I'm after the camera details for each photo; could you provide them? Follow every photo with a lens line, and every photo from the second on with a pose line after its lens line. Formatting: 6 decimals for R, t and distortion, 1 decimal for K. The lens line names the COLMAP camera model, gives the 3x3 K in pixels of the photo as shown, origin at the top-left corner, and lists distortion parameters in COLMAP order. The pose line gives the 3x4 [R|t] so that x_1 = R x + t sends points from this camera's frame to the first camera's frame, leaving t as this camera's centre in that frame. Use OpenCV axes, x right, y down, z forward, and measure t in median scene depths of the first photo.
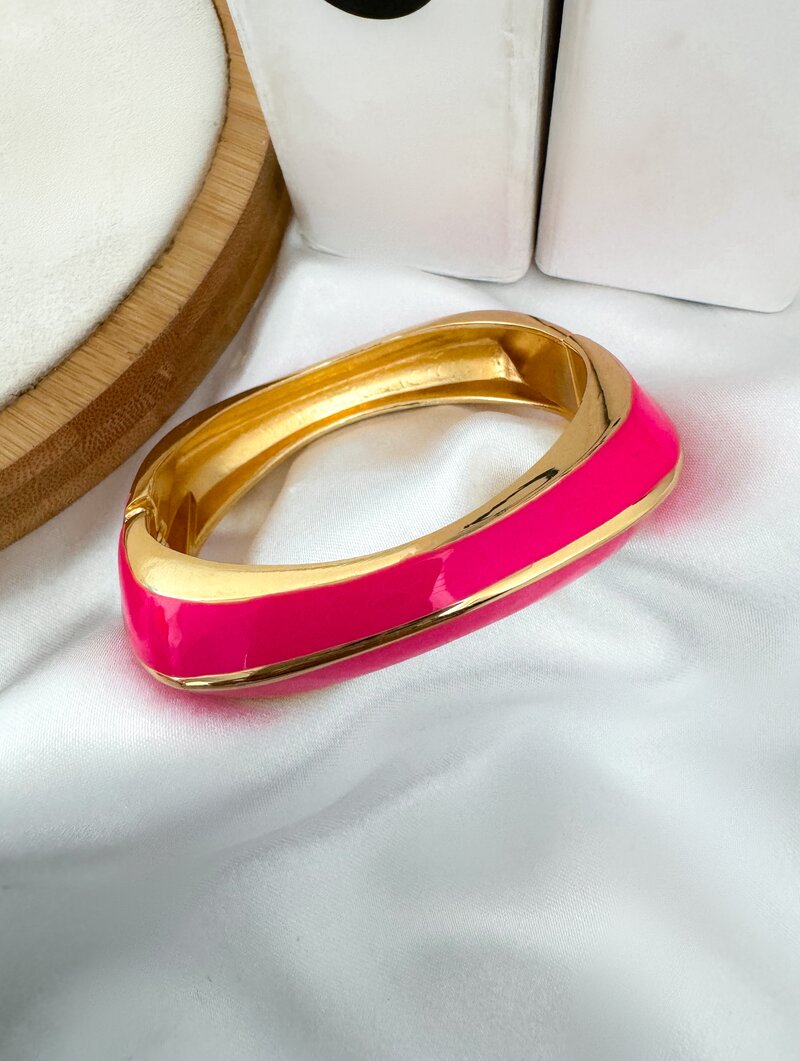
lens RADIAL K [[739.6, 0, 394.7], [0, 739.6, 452.2], [0, 0, 1]] dist [-0.016511, 0.005422]
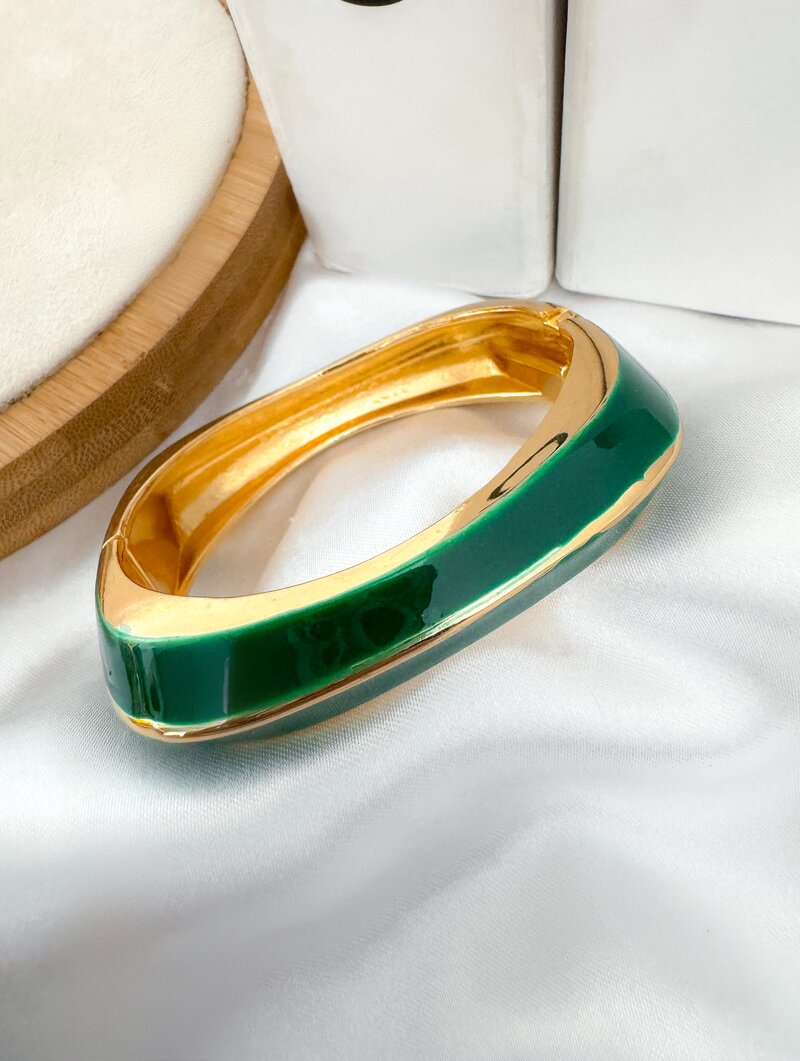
lens RADIAL K [[739.6, 0, 396.9], [0, 739.6, 470.9], [0, 0, 1]] dist [-0.016511, 0.005422]
pose [[0.997317, 0.014899, -0.071668, 0.065176], [-0.019541, 0.997726, -0.064511, 0.060944], [0.070543, 0.065738, 0.995340, 0.067690]]
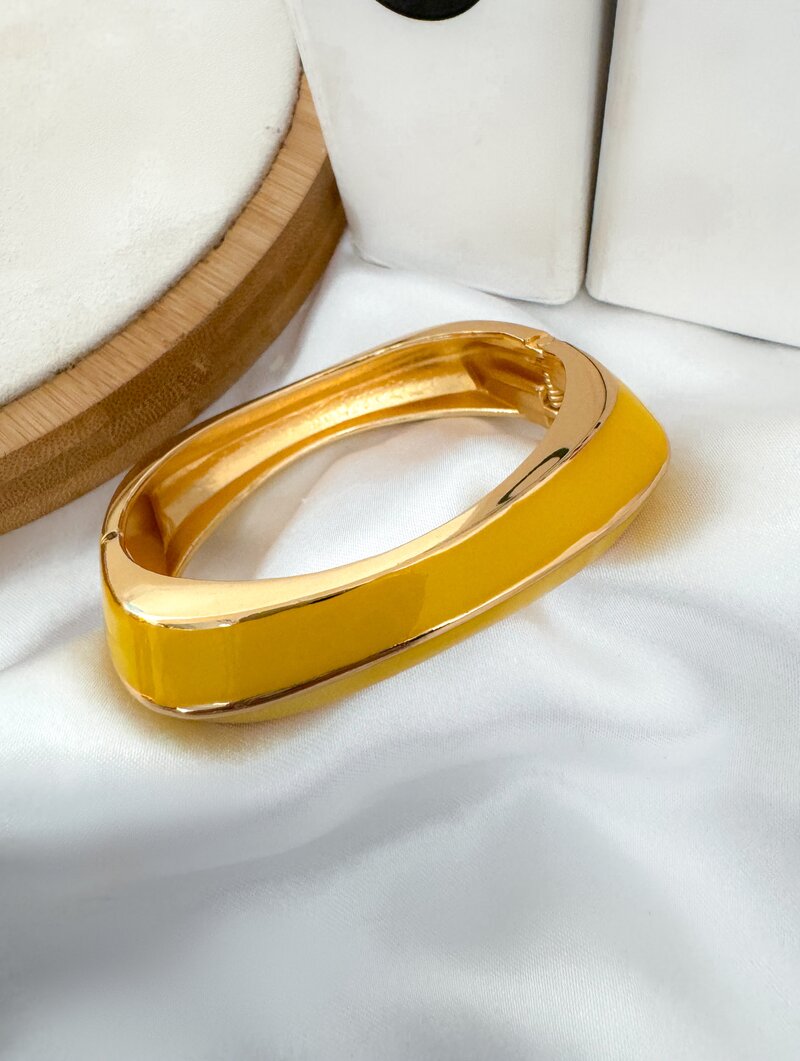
lens RADIAL K [[739.6, 0, 401.6], [0, 739.6, 466.7], [0, 0, 1]] dist [-0.016511, 0.005422]
pose [[0.990648, 0.091772, -0.100964, 0.078343], [-0.095904, 0.994708, -0.036851, 0.041976], [0.097048, 0.046190, 0.994207, 0.026327]]
